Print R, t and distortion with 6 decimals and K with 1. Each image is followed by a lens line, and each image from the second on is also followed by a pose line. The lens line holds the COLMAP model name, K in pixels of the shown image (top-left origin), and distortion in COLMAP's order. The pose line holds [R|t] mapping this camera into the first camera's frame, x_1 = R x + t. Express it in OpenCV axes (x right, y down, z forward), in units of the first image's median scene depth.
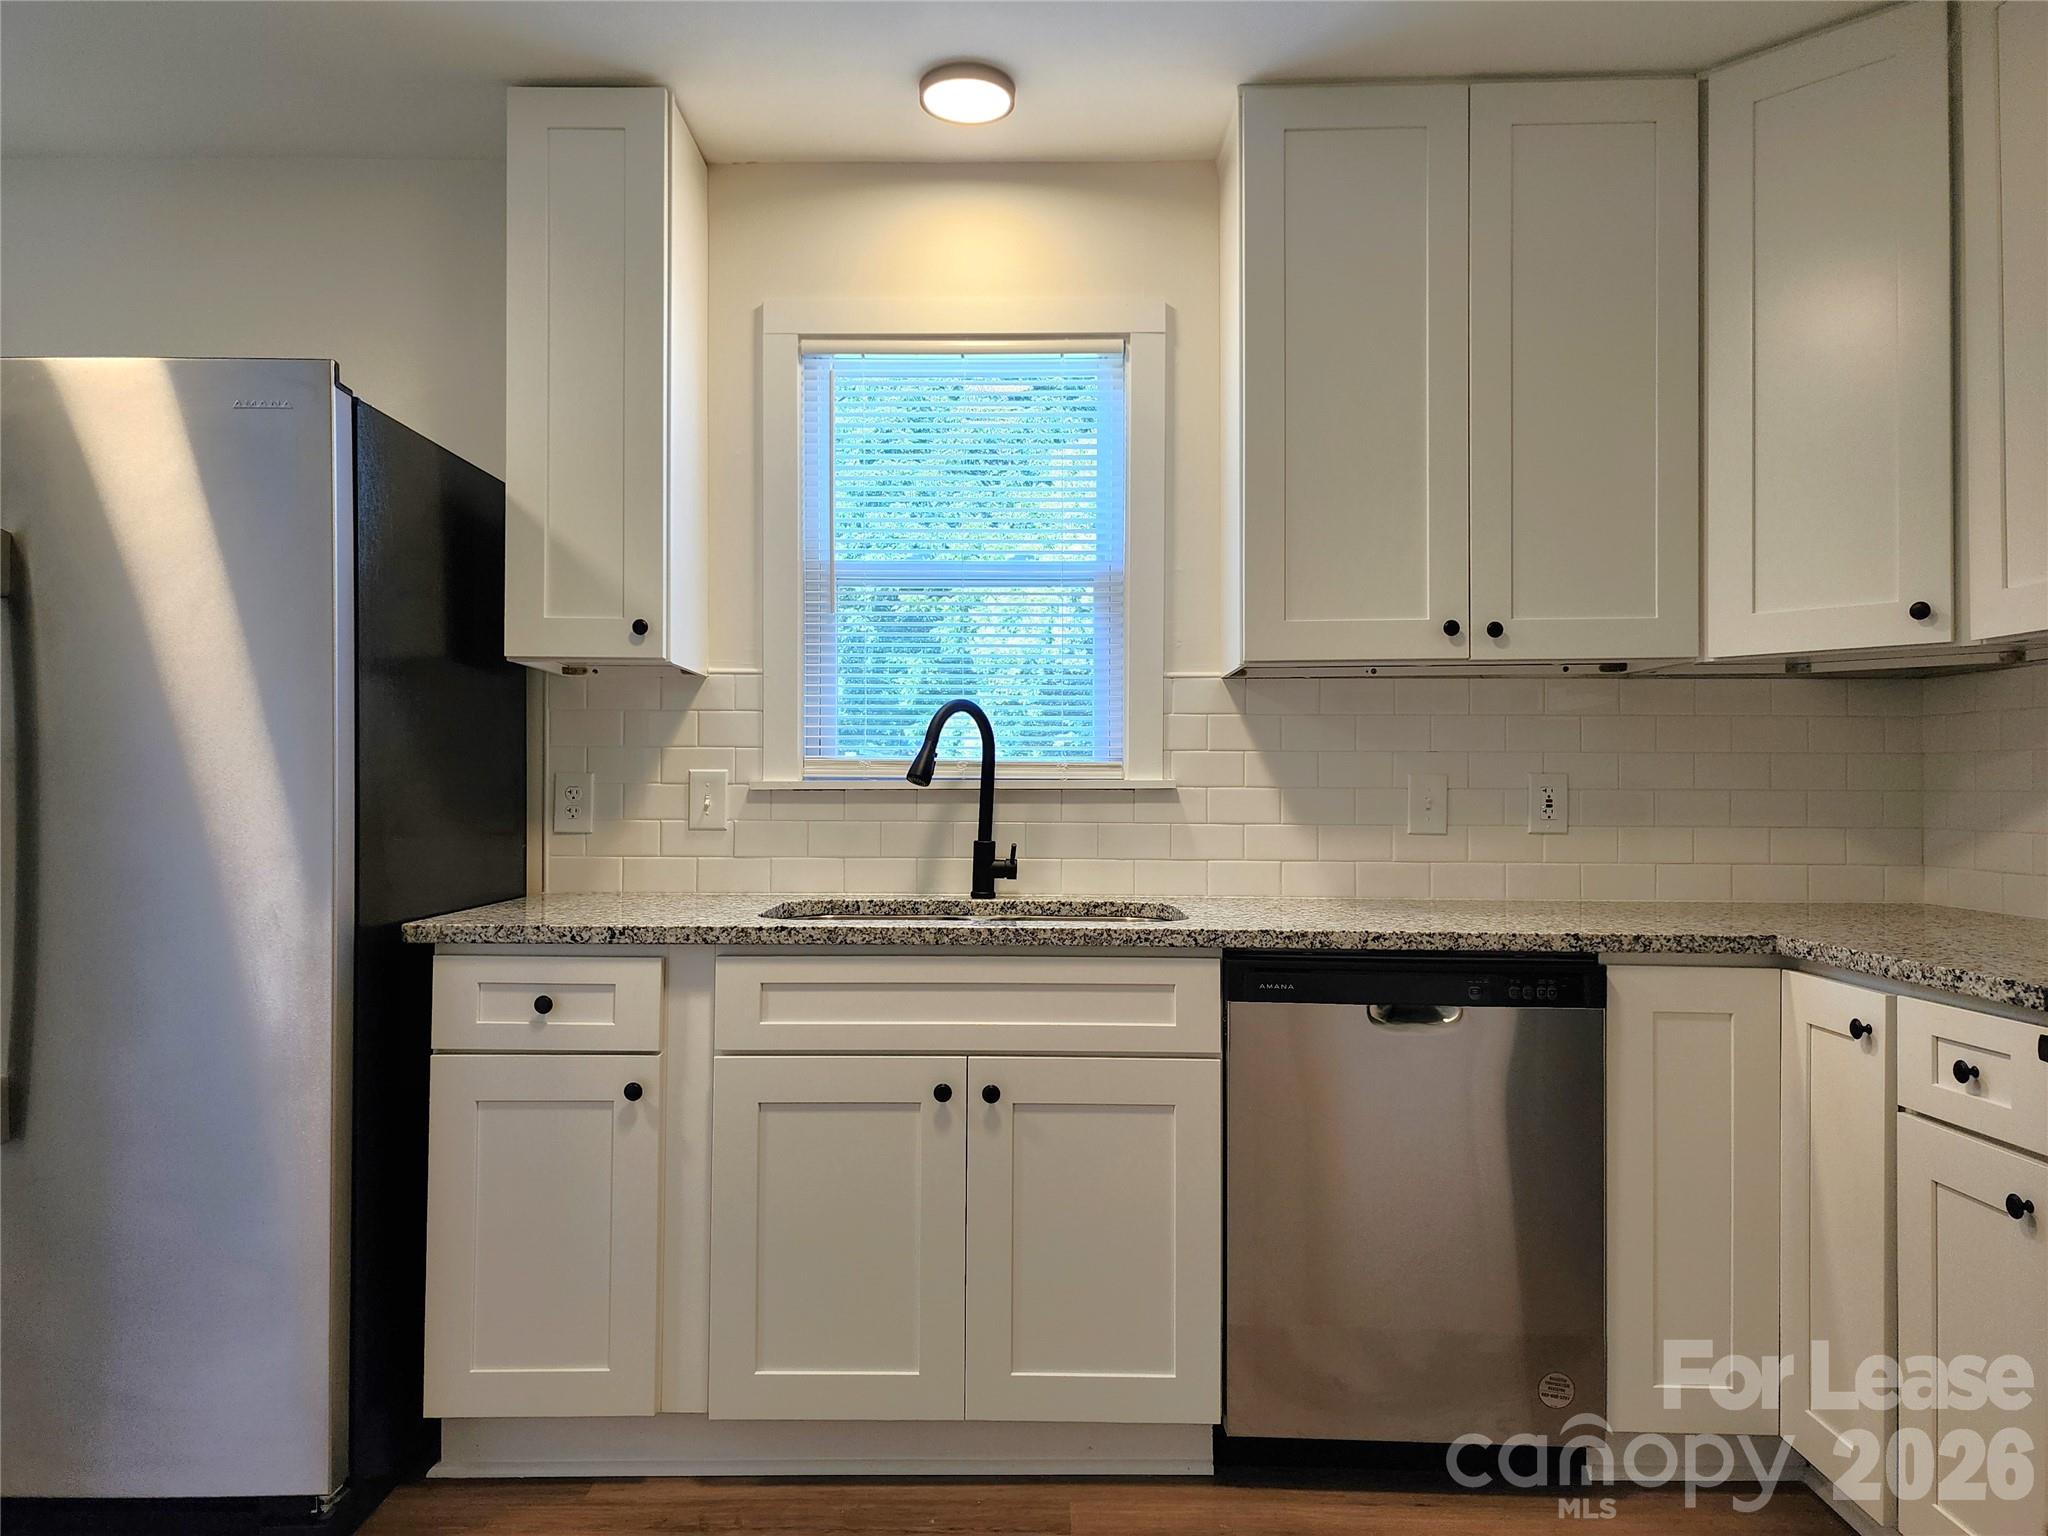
lens RADIAL K [[1366.0, 0, 1024.0], [0, 1366.0, 768.0], [0, 0, 1]] dist [0.071504, -0.049760]
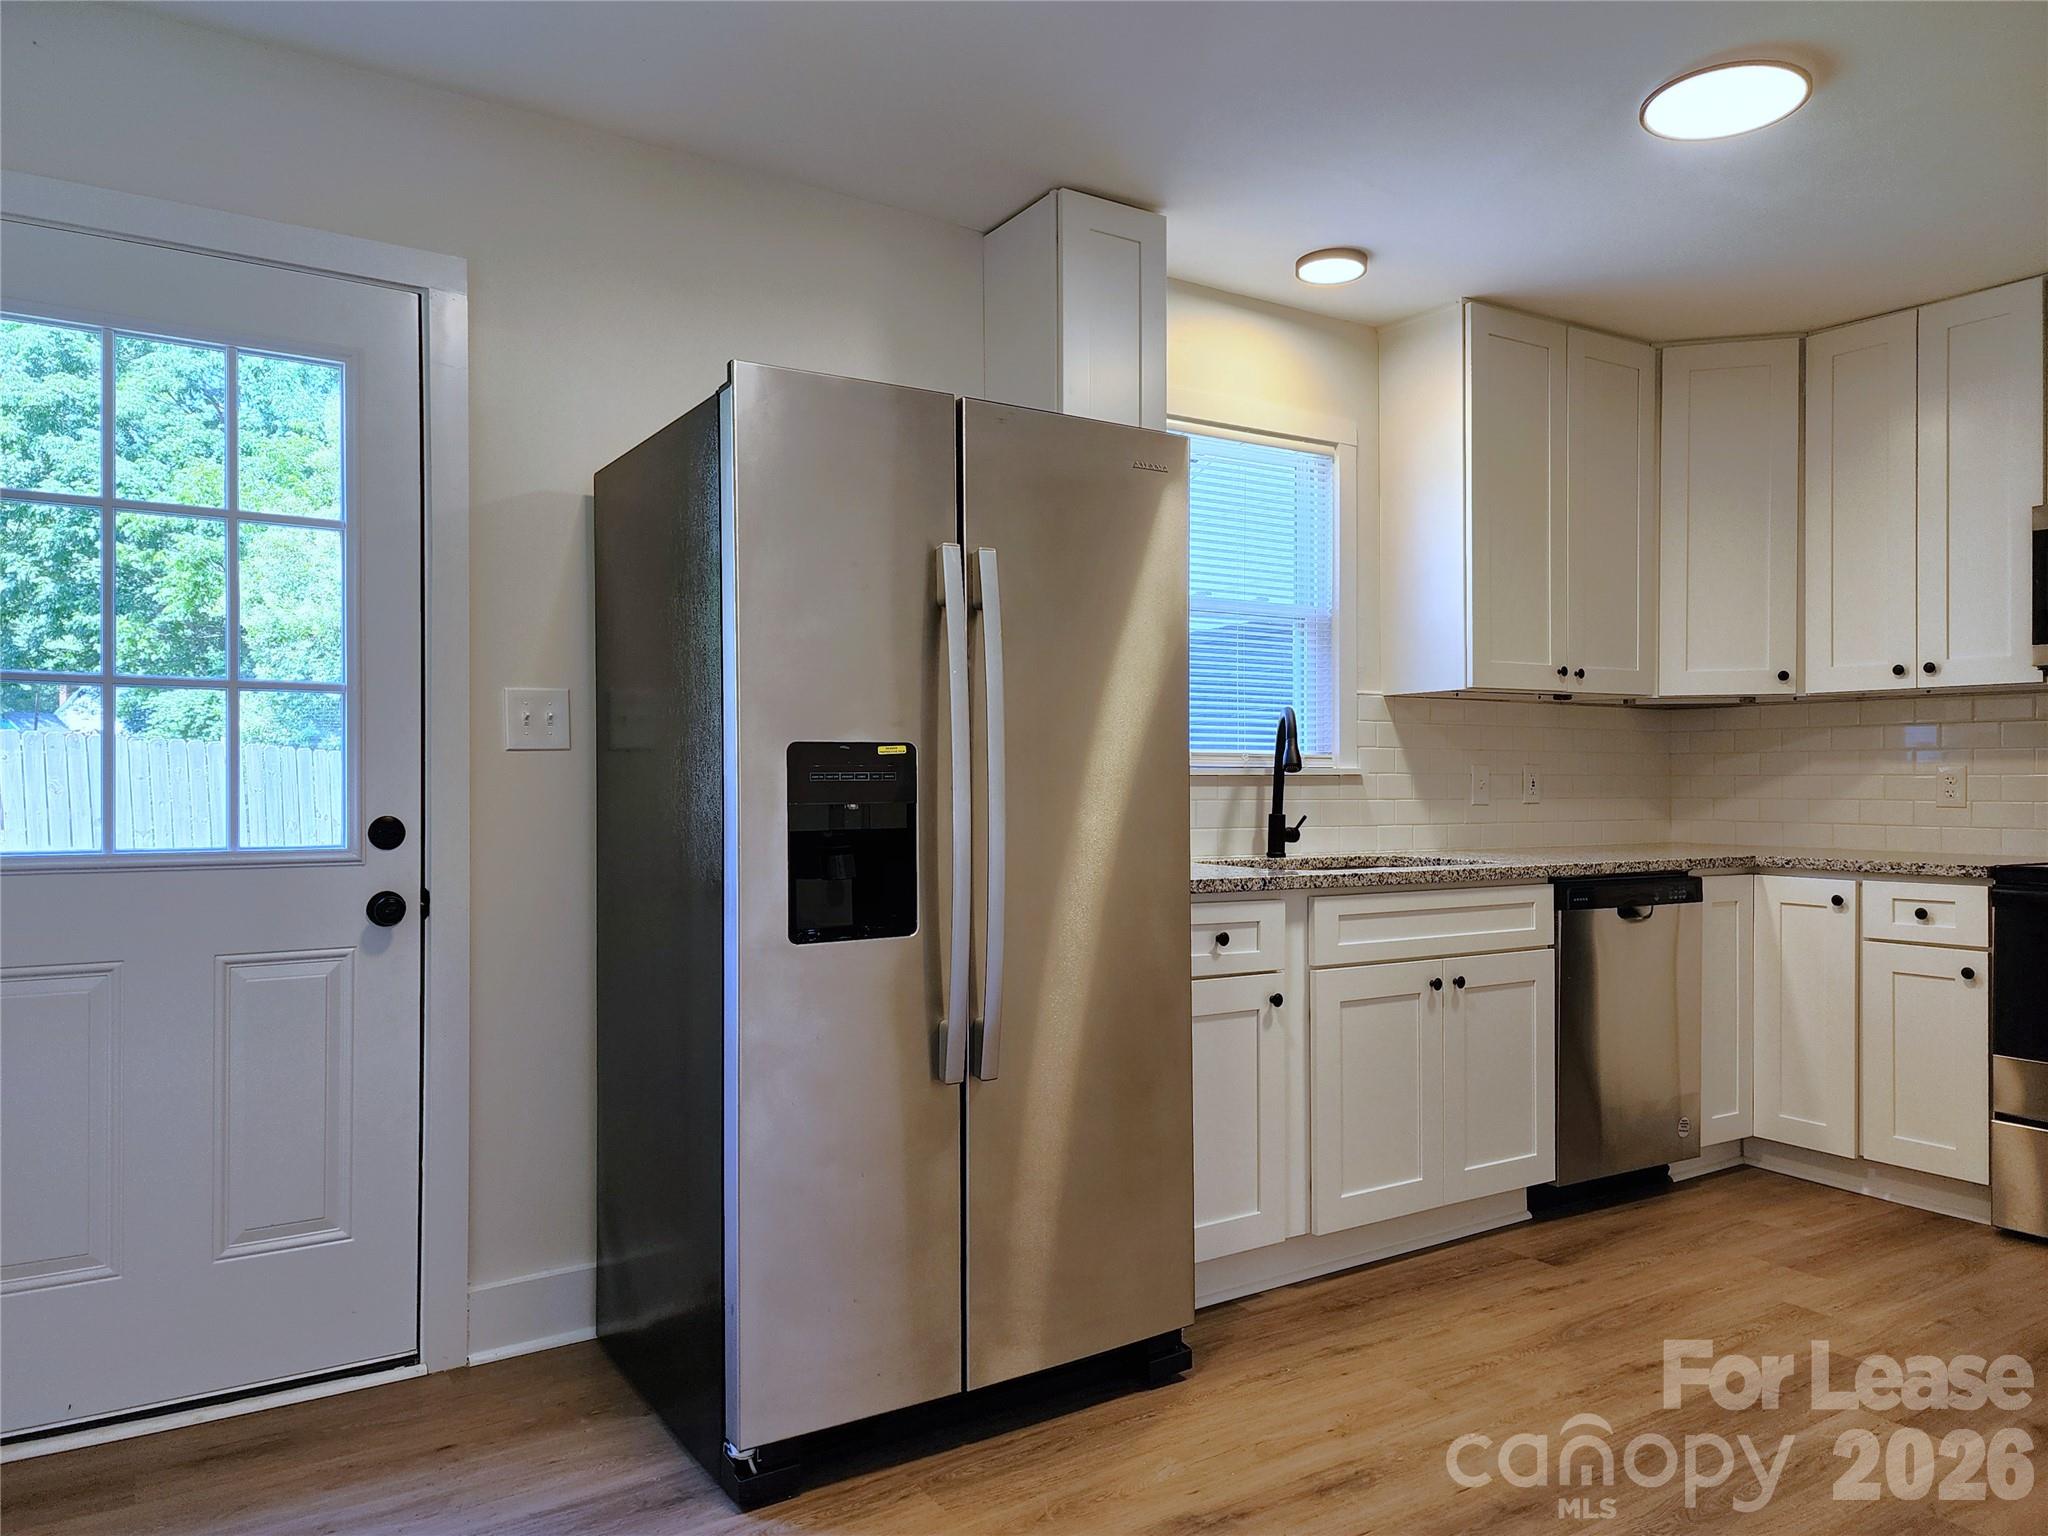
lens RADIAL K [[1366.0, 0, 1024.0], [0, 1366.0, 768.0], [0, 0, 1]] dist [0.071504, -0.049760]
pose [[0.837040, 0.001938, 0.547138, -1.202136], [-0.005579, 0.999972, 0.004994, 0.004246], [-0.547113, -0.007232, 0.837028, 0.023966]]
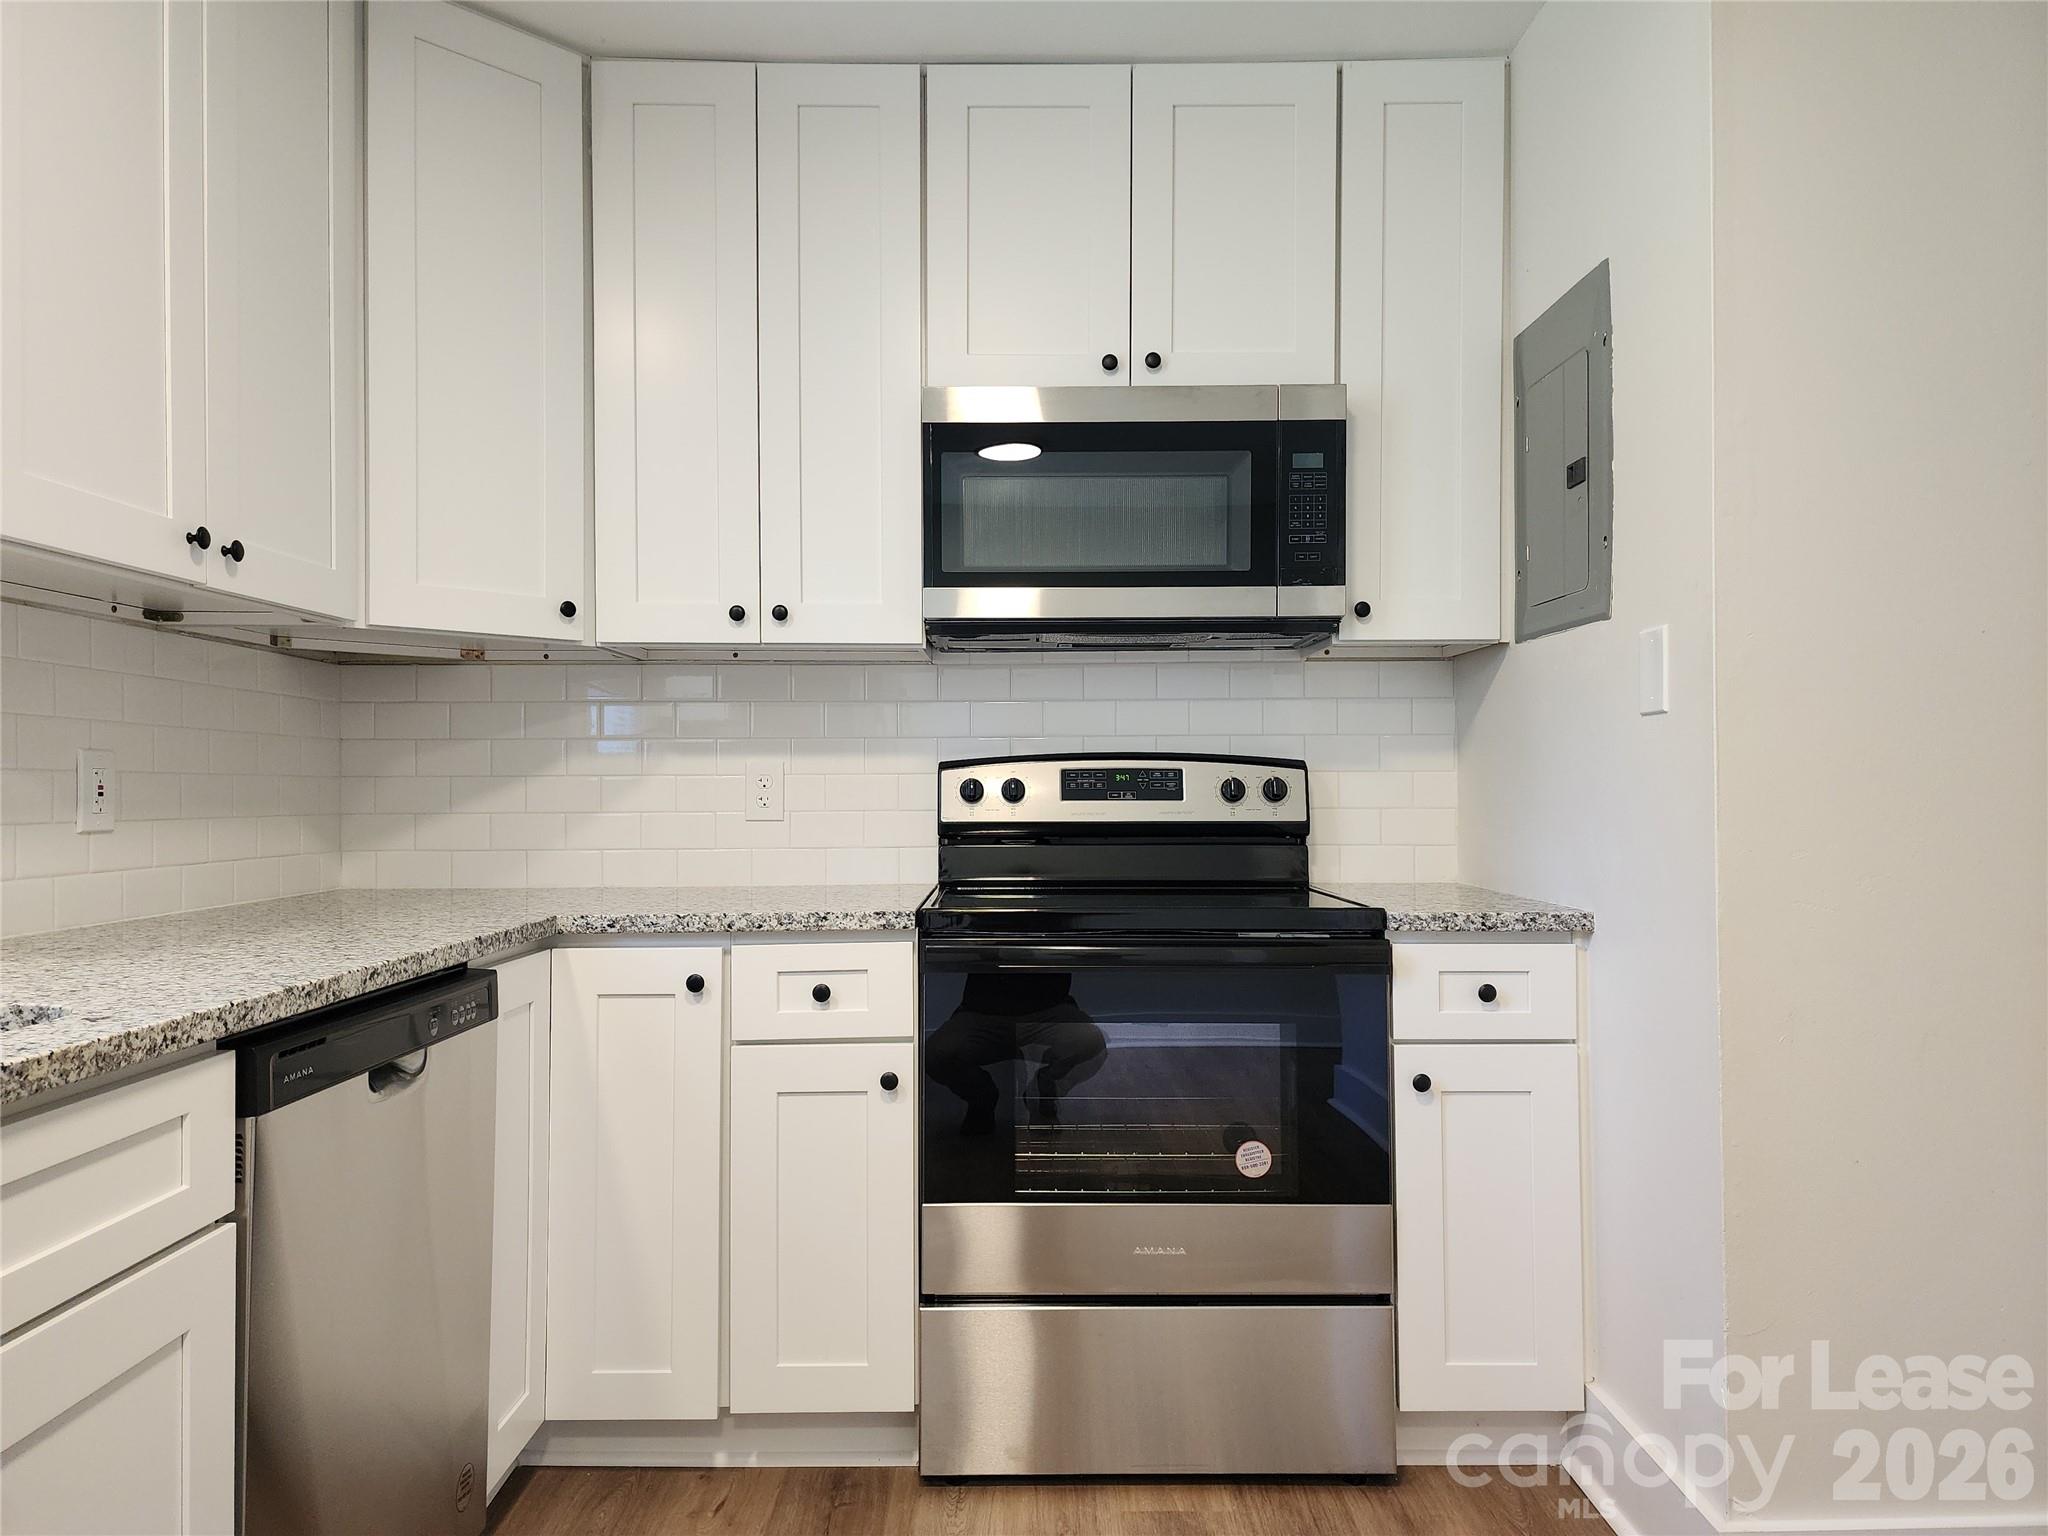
lens RADIAL K [[1351.1, 0, 1024.0], [0, 1351.1, 768.0], [0, 0, 1]] dist [0.024500, -0.003322]
pose [[-0.018836, 0.013782, 0.999728, -0.439700], [-0.009484, 0.999858, -0.013963, 0.024380], [-0.999778, -0.009744, -0.018702, 0.673329]]
